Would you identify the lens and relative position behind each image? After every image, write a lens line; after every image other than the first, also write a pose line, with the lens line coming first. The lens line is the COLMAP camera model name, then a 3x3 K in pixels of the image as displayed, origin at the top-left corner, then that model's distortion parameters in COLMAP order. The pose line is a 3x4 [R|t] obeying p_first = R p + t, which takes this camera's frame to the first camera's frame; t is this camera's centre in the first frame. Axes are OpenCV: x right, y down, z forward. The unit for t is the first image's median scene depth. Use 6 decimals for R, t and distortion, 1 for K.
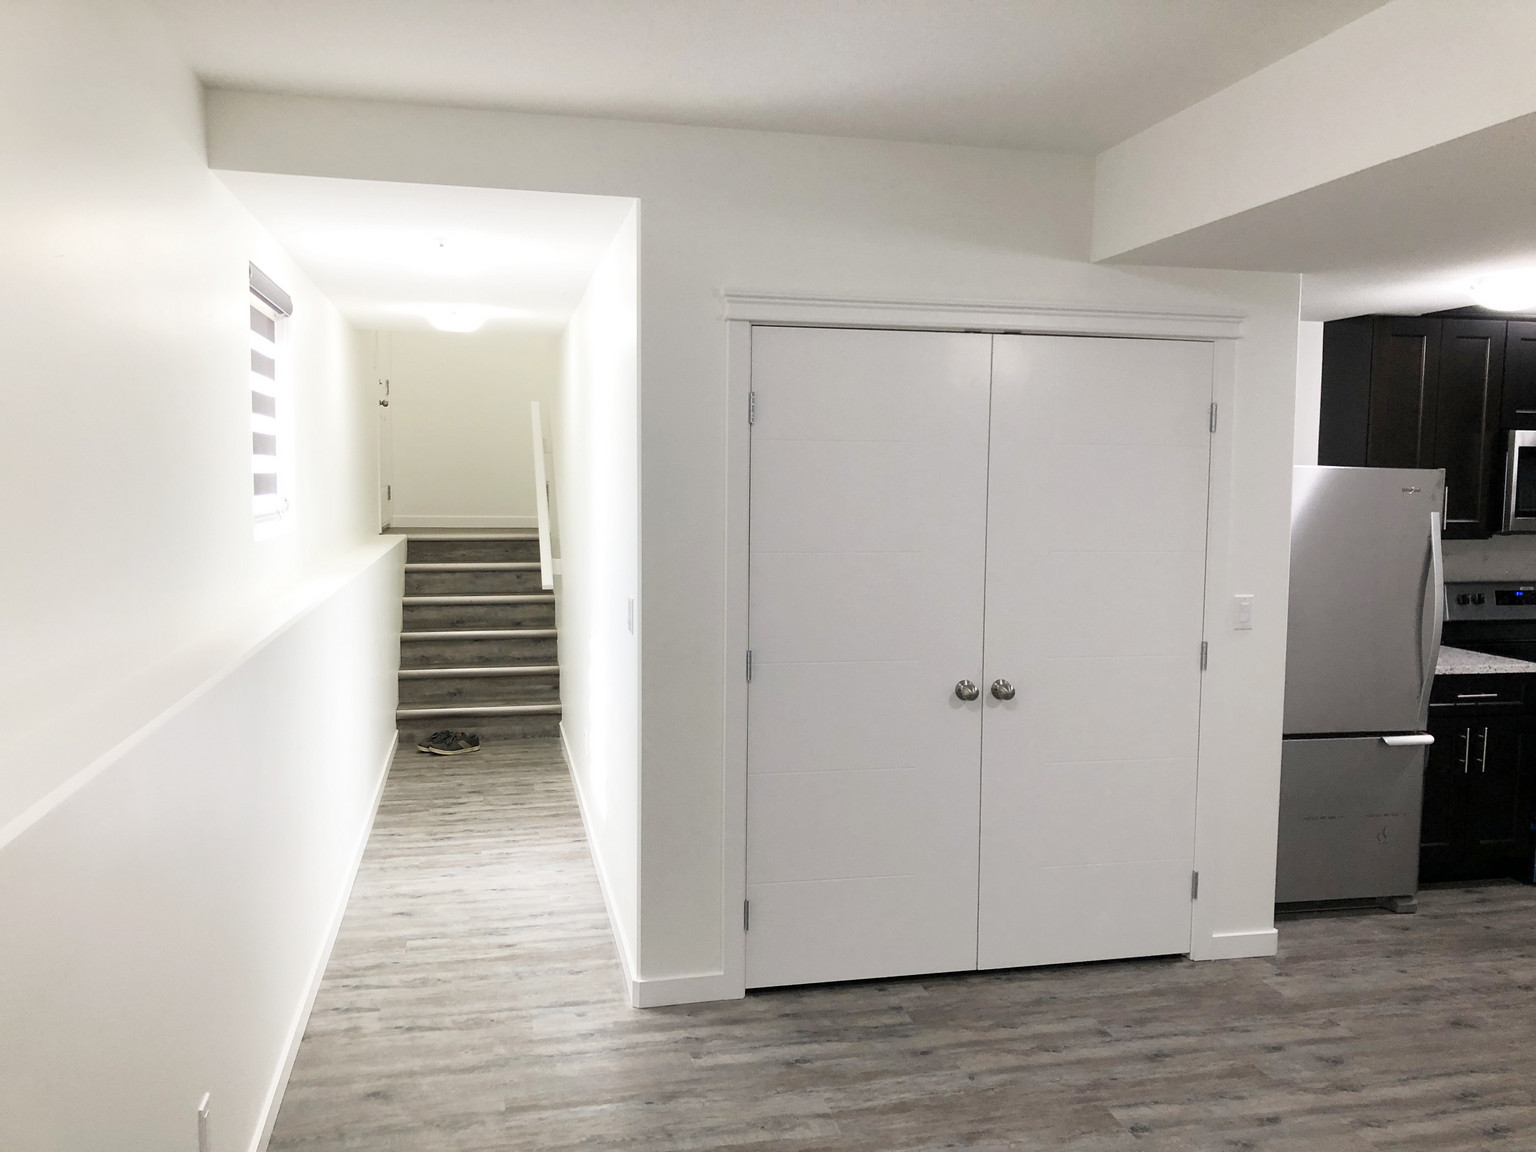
lens RADIAL K [[1265.8, 0, 764.9], [0, 1265.8, 580.8], [0, 0, 1]] dist [0.024720, -0.022222]
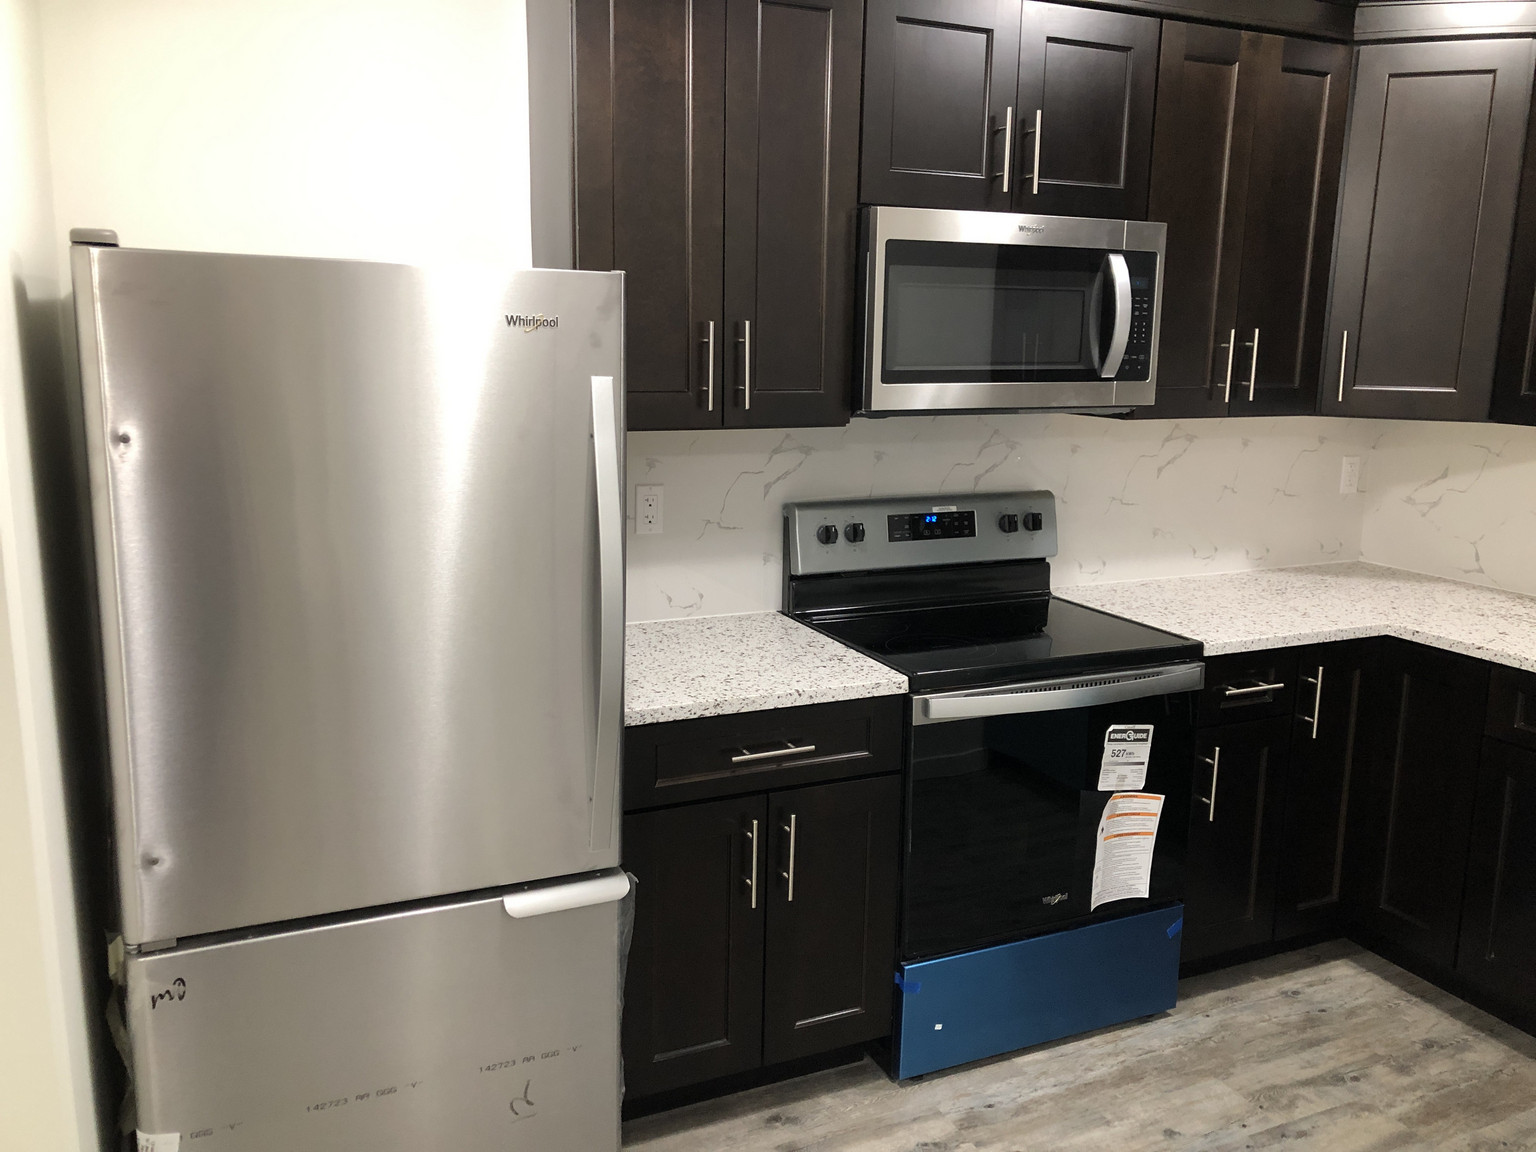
lens RADIAL K [[1265.8, 0, 763.8], [0, 1265.8, 578.4], [0, 0, 1]] dist [0.024720, -0.022222]
pose [[0.977714, -0.036595, 0.206728, 0.438511], [0.012182, 0.992921, 0.118151, -0.032680], [-0.209588, -0.113000, 0.971238, 0.513714]]
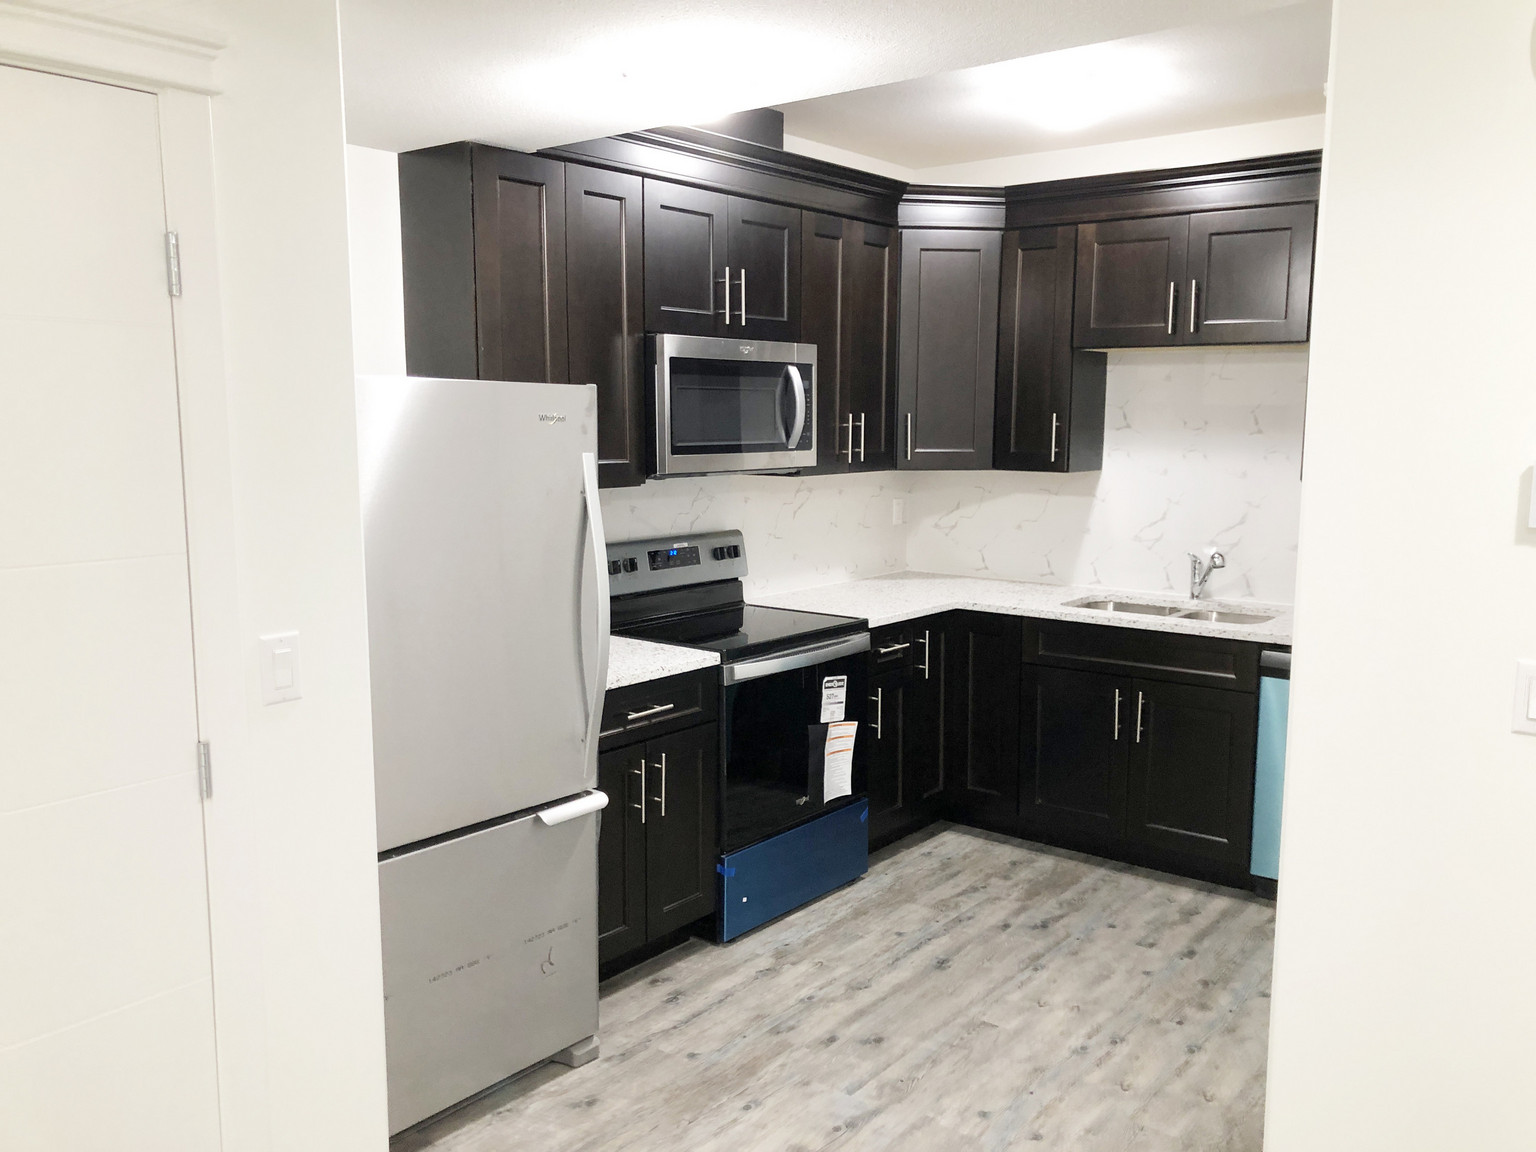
lens RADIAL K [[1265.8, 0, 766.3], [0, 1265.8, 584.9], [0, 0, 1]] dist [0.024720, -0.022222]
pose [[0.782765, -0.093414, 0.615267, 0.179386], [0.057128, 0.995281, 0.078430, -0.029139], [-0.619690, -0.026243, 0.784408, 0.397911]]
